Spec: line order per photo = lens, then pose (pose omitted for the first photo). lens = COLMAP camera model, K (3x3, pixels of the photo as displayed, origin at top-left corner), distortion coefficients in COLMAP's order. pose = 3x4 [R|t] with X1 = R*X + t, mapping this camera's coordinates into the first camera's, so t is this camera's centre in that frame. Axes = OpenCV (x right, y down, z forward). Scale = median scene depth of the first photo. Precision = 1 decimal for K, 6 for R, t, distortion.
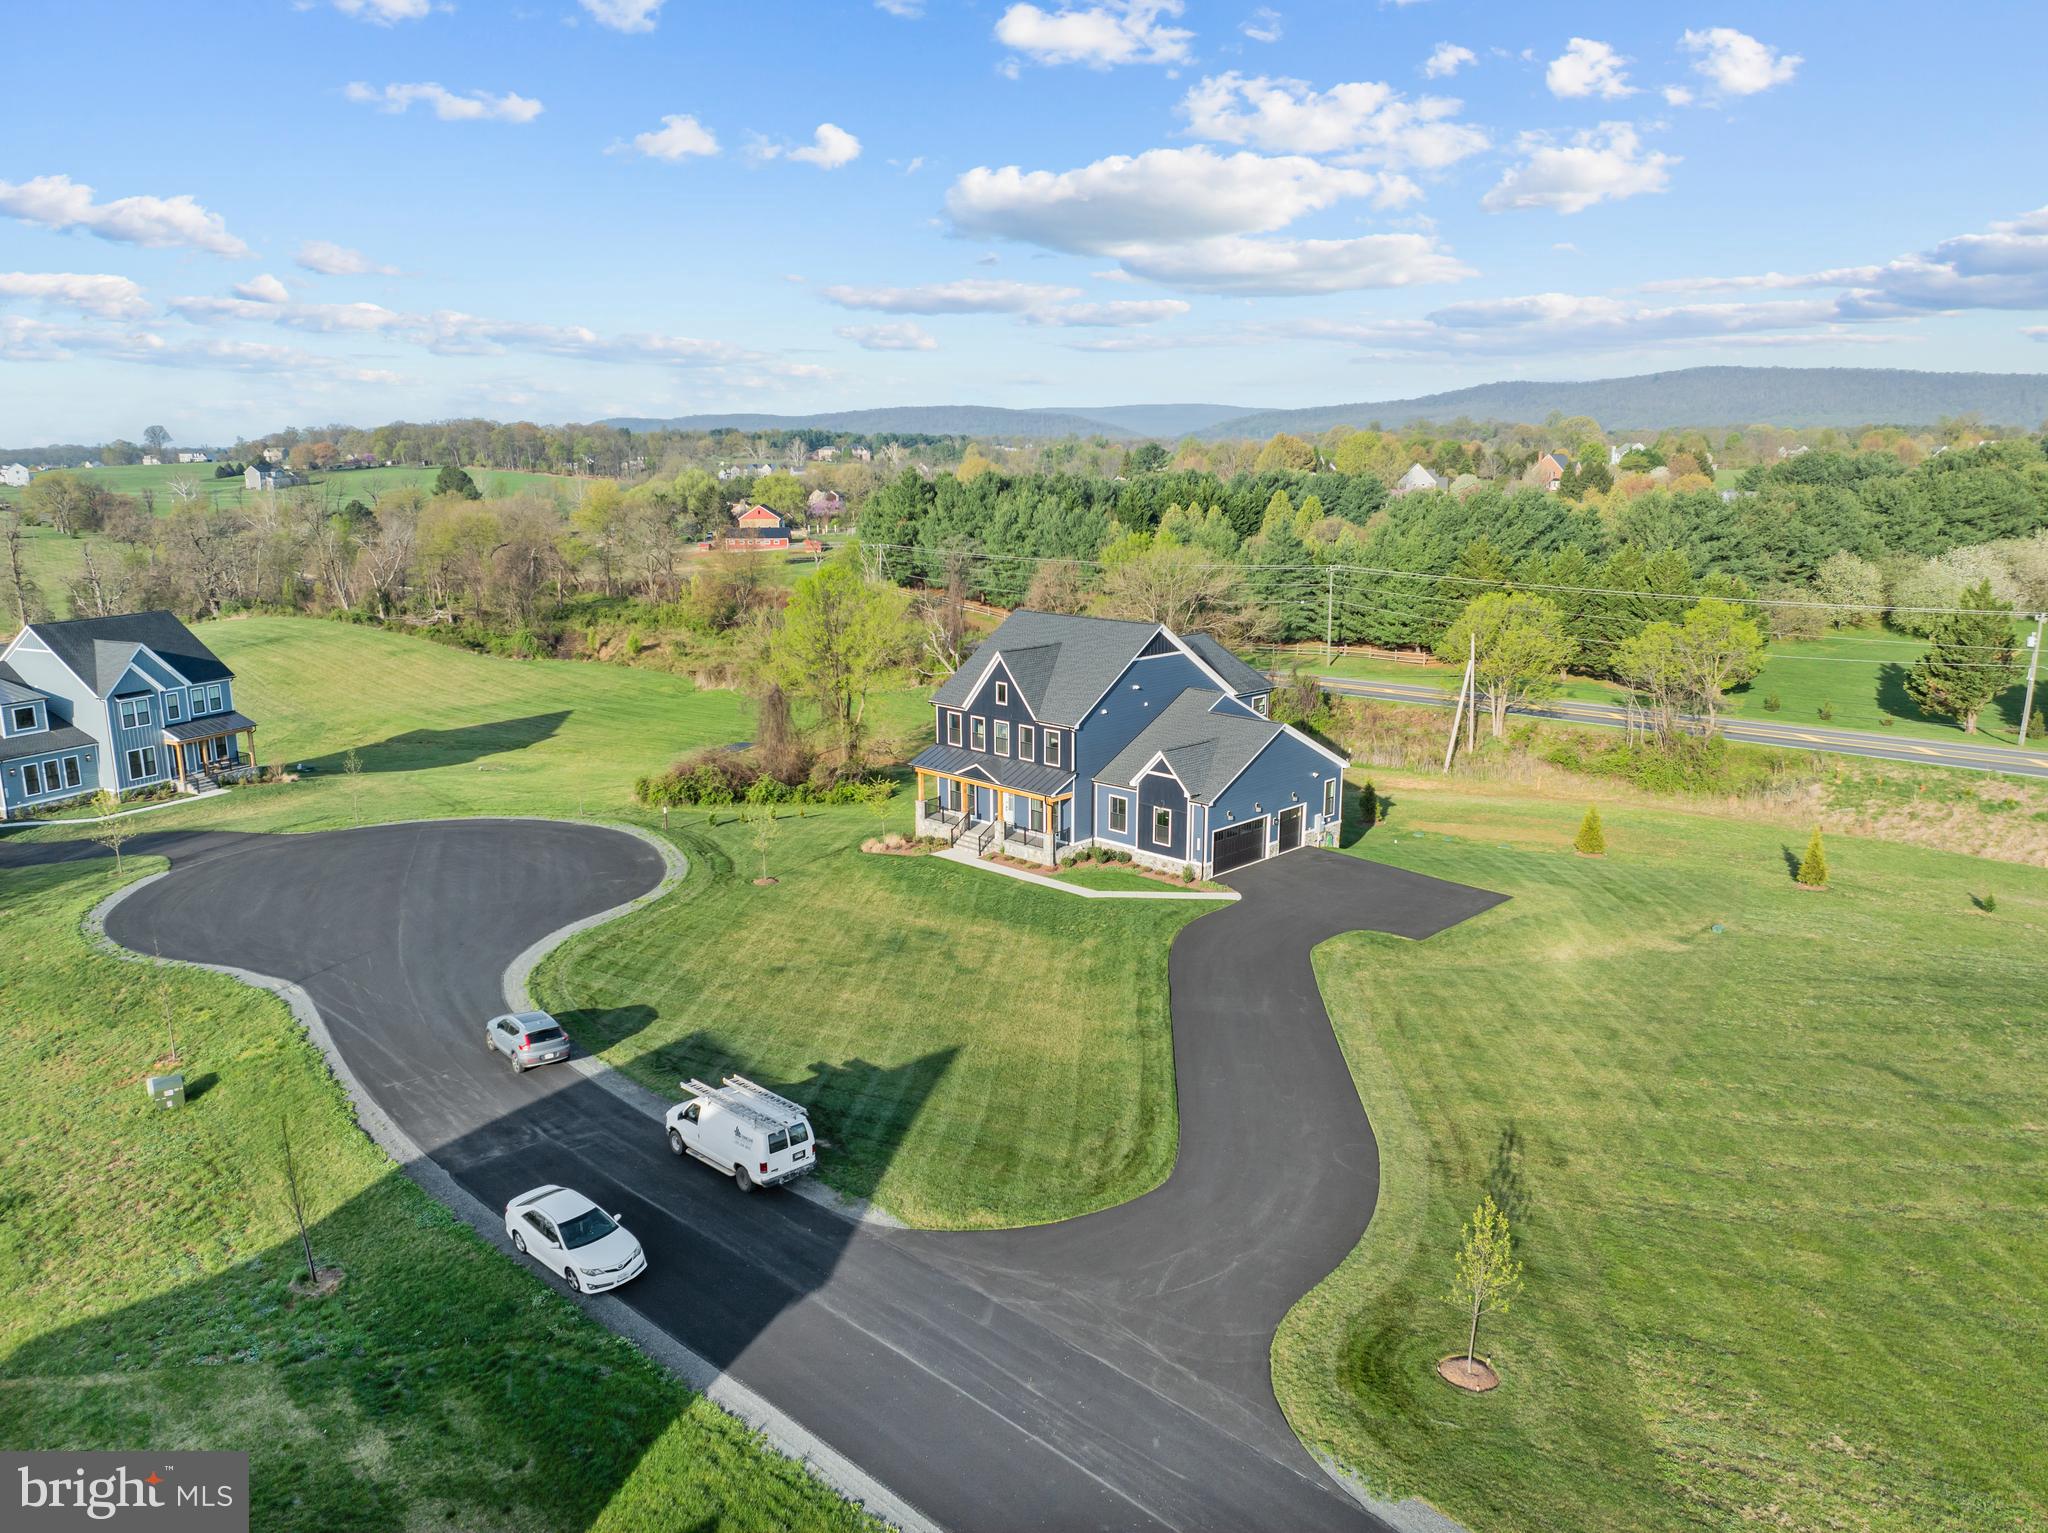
lens RADIAL K [[1440.9, 0, 1023.7], [0, 1440.9, 769.5], [0, 0, 1]] dist [-0.036940, 0.002250]
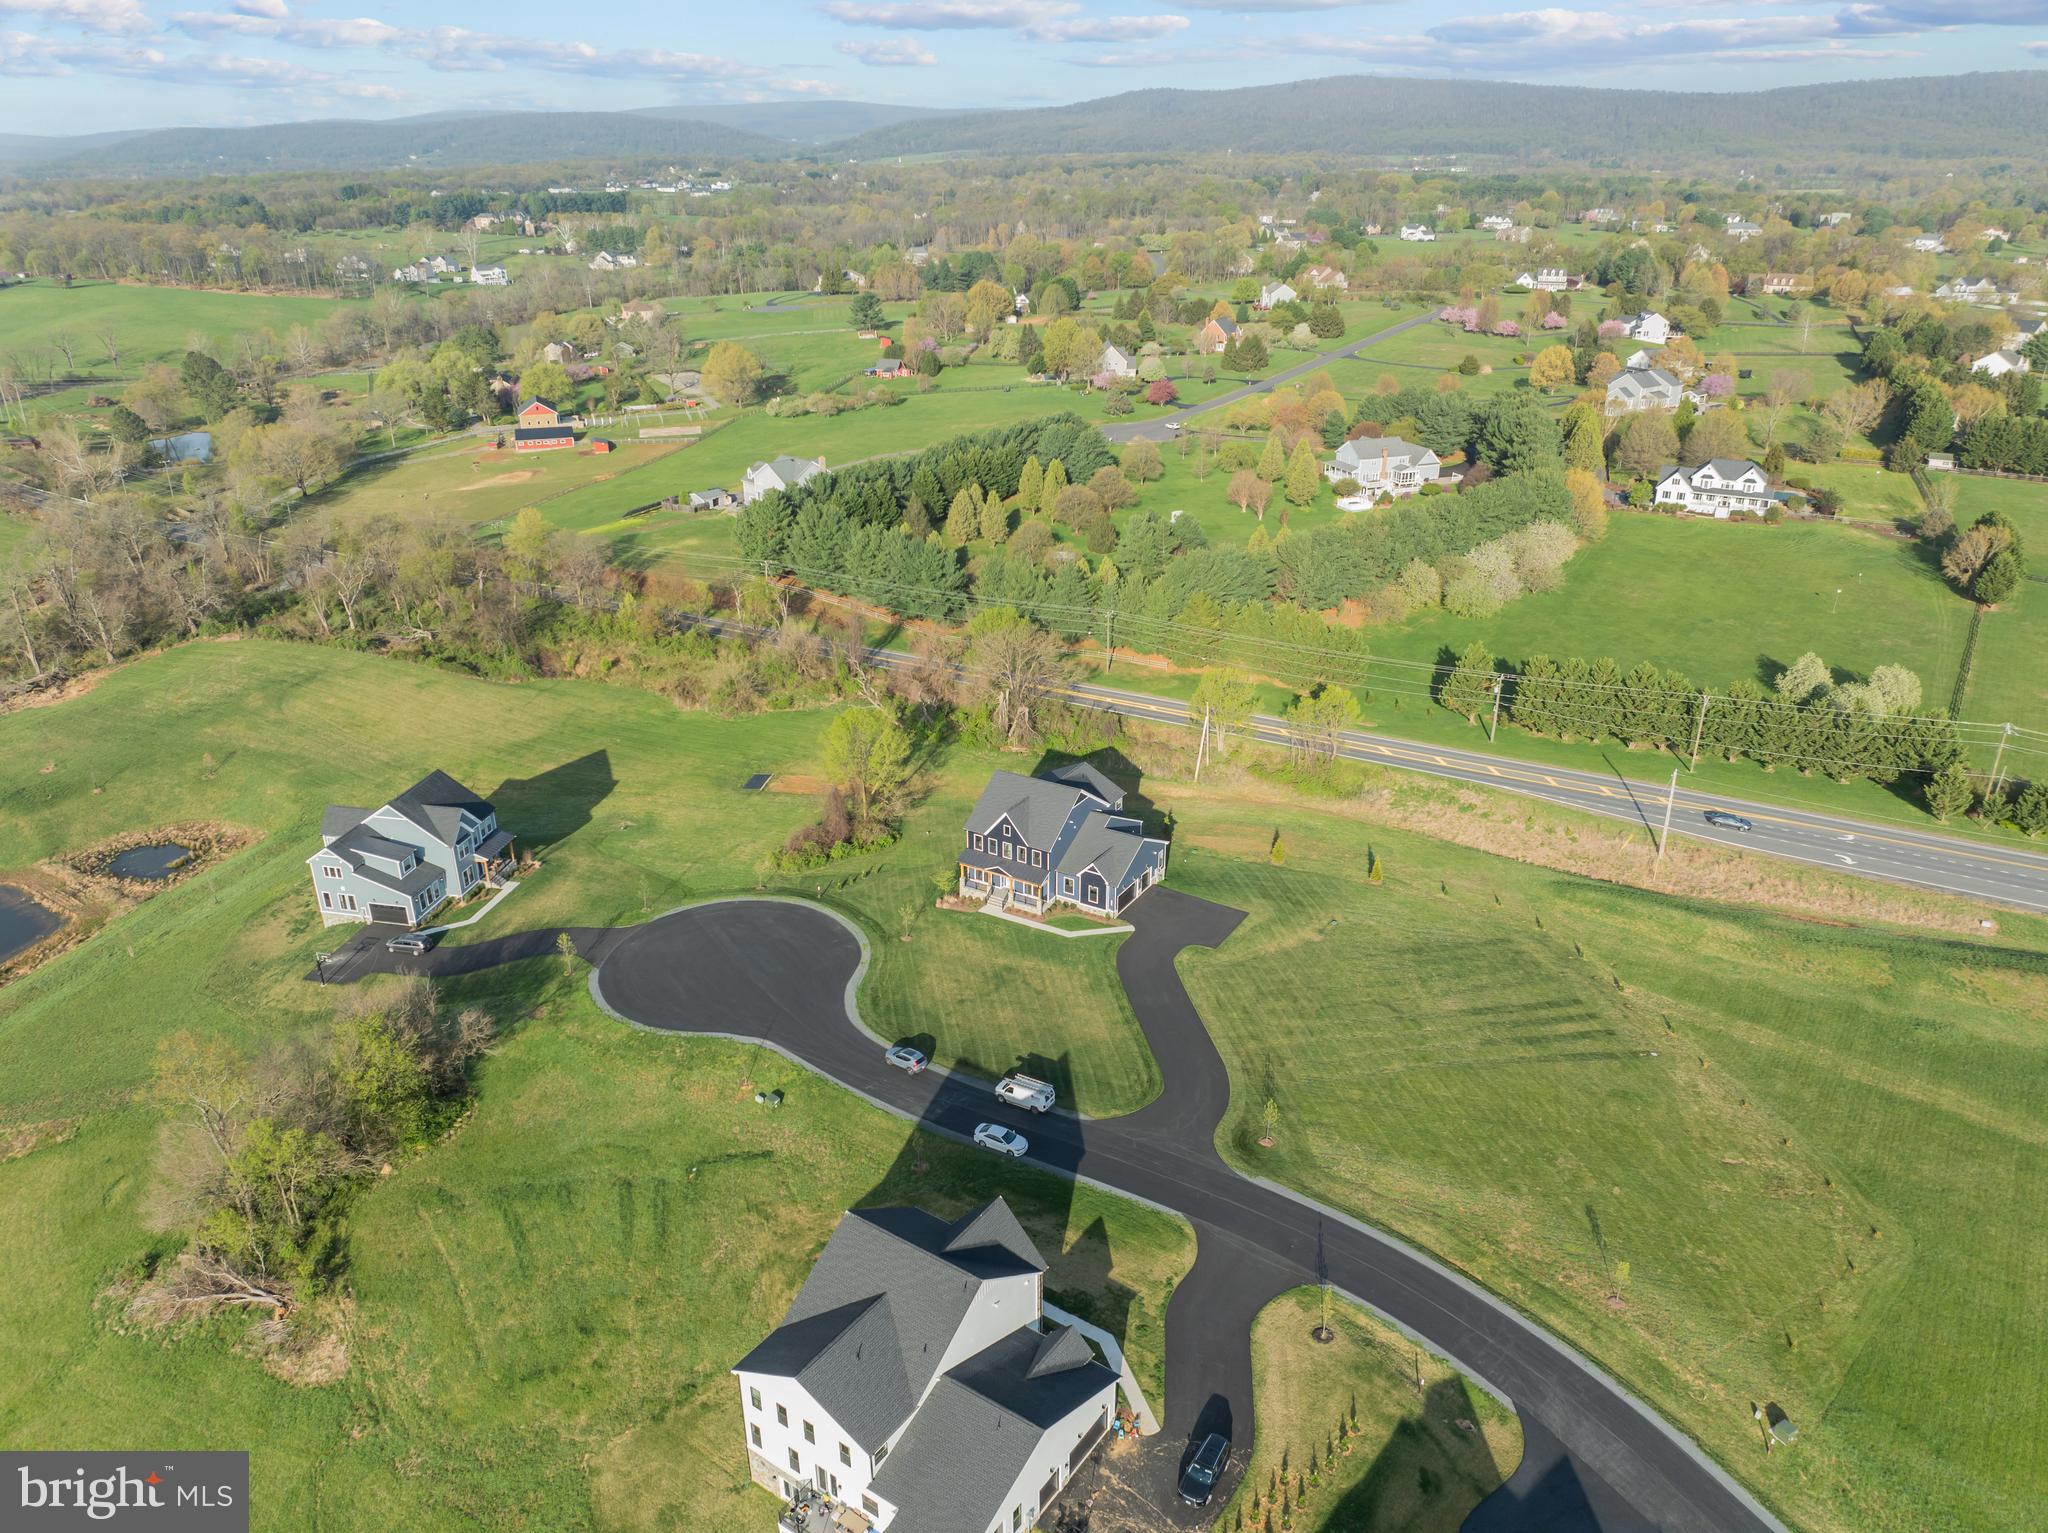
lens RADIAL K [[1440.9, 0, 1023.7], [0, 1440.9, 769.5], [0, 0, 1]] dist [-0.036940, 0.002250]
pose [[0.972321, -0.094747, 0.213577, -0.436537], [0.051941, 0.978869, 0.197781, -0.561388], [-0.227803, -0.181213, 0.956696, -0.976442]]
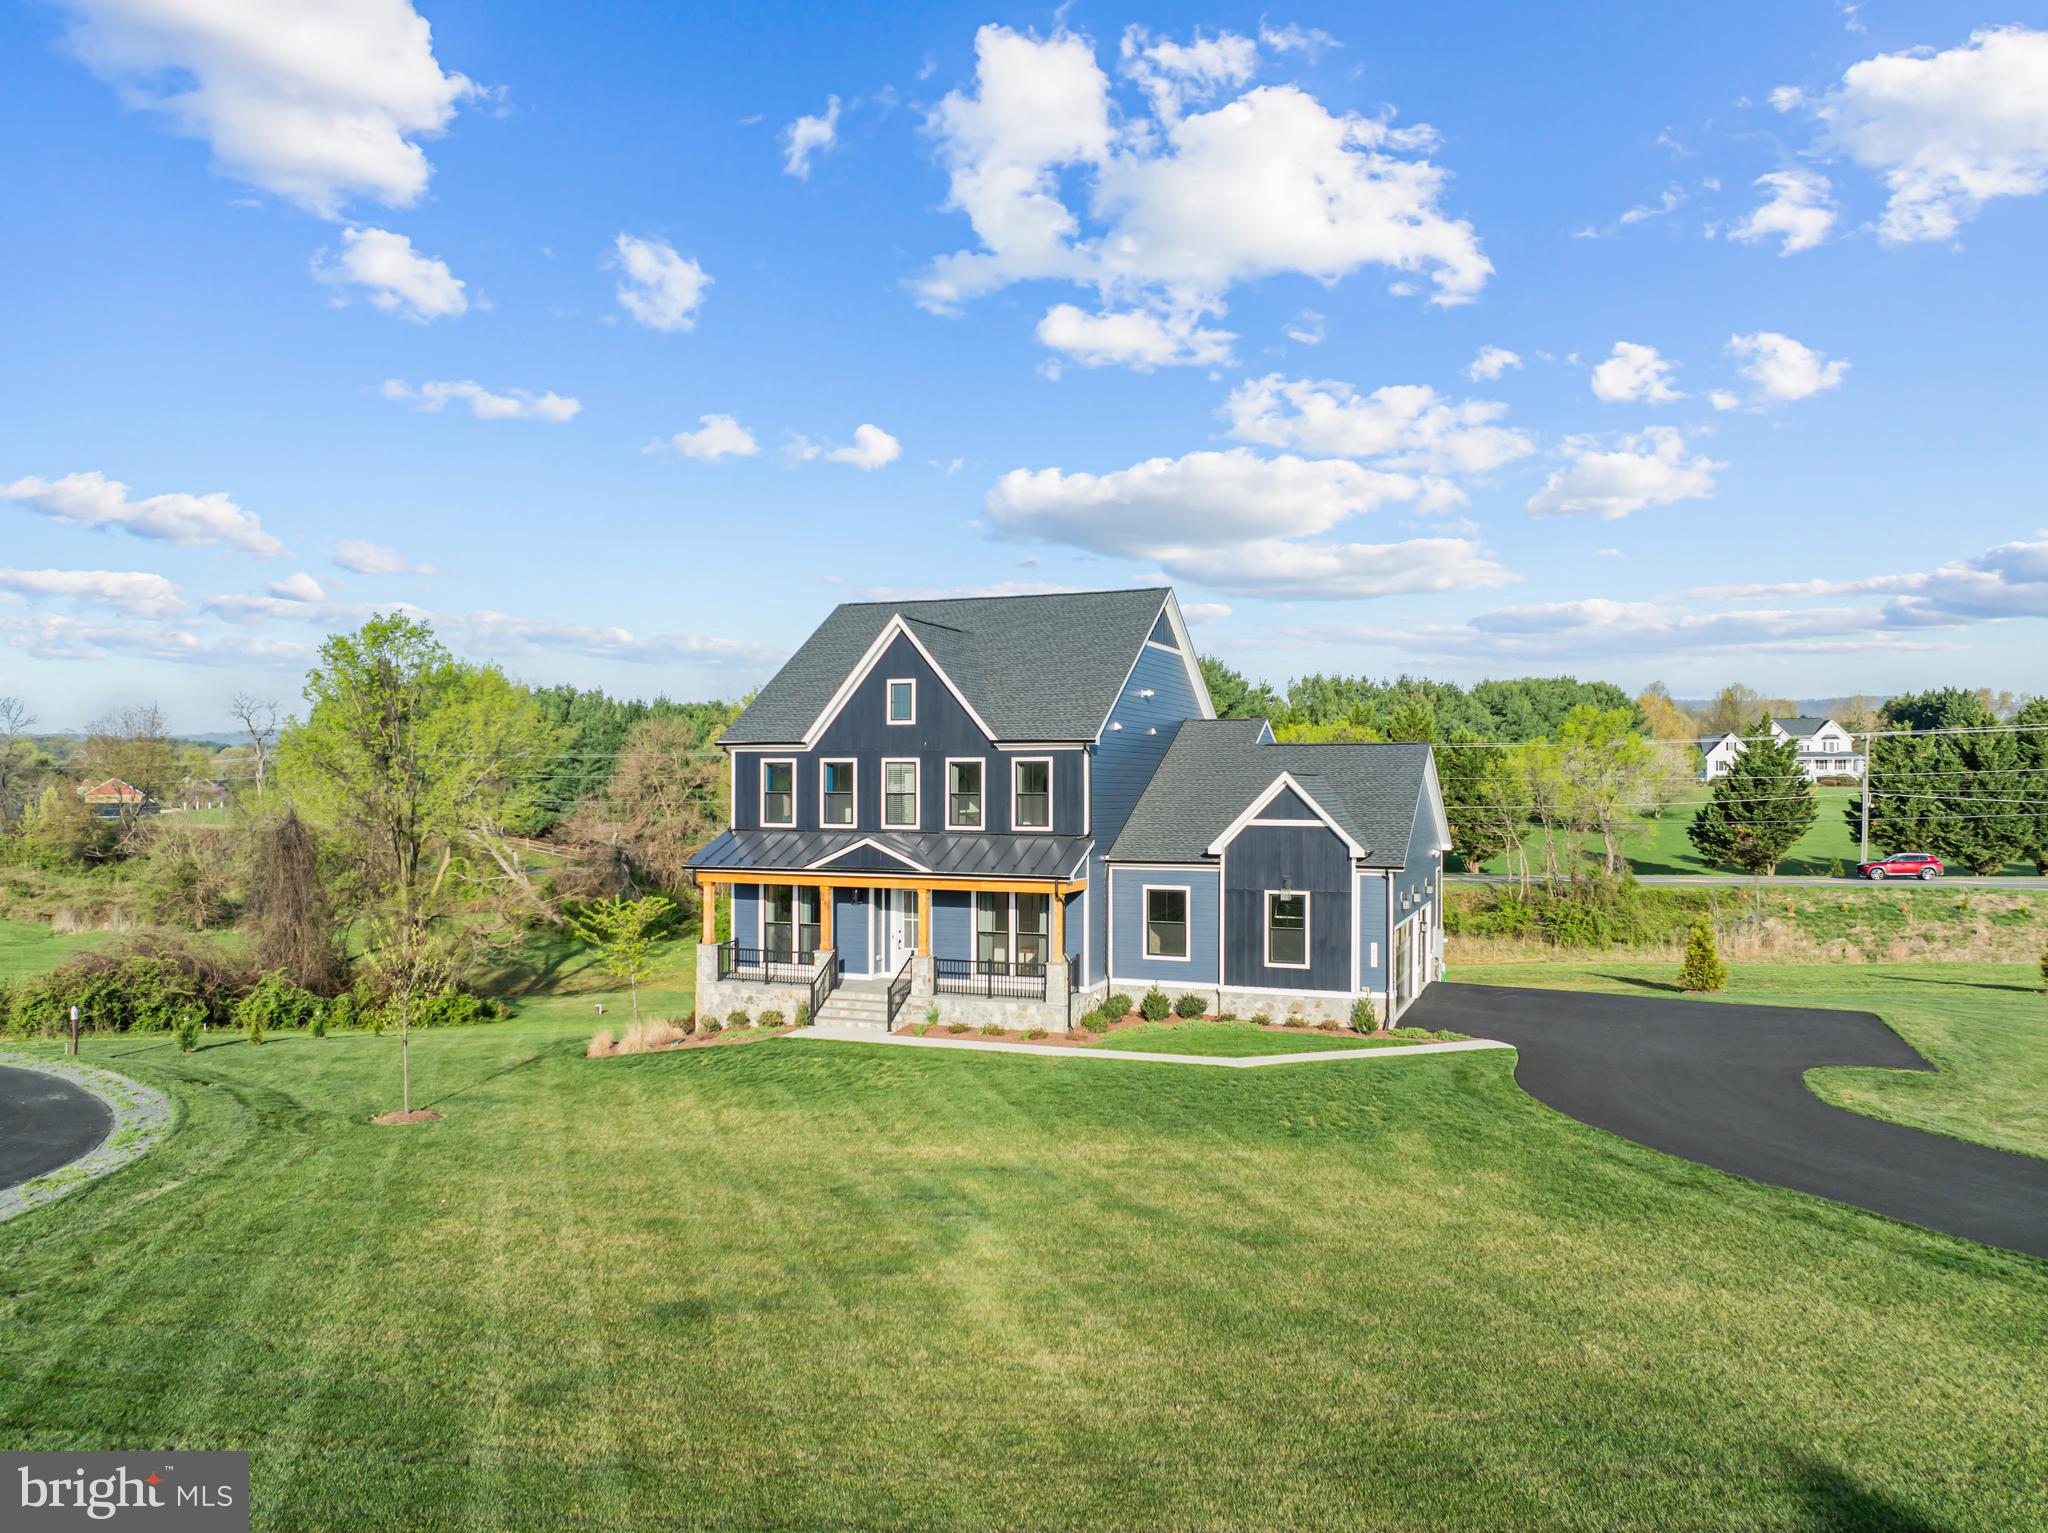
lens RADIAL K [[1440.9, 0, 1023.7], [0, 1440.9, 769.5], [0, 0, 1]] dist [-0.036940, 0.002250]
pose [[0.918404, 0.008642, 0.395549, -0.180331], [0.081176, 0.974376, -0.209767, 0.080884], [-0.387226, 0.224761, 0.894169, 0.567655]]
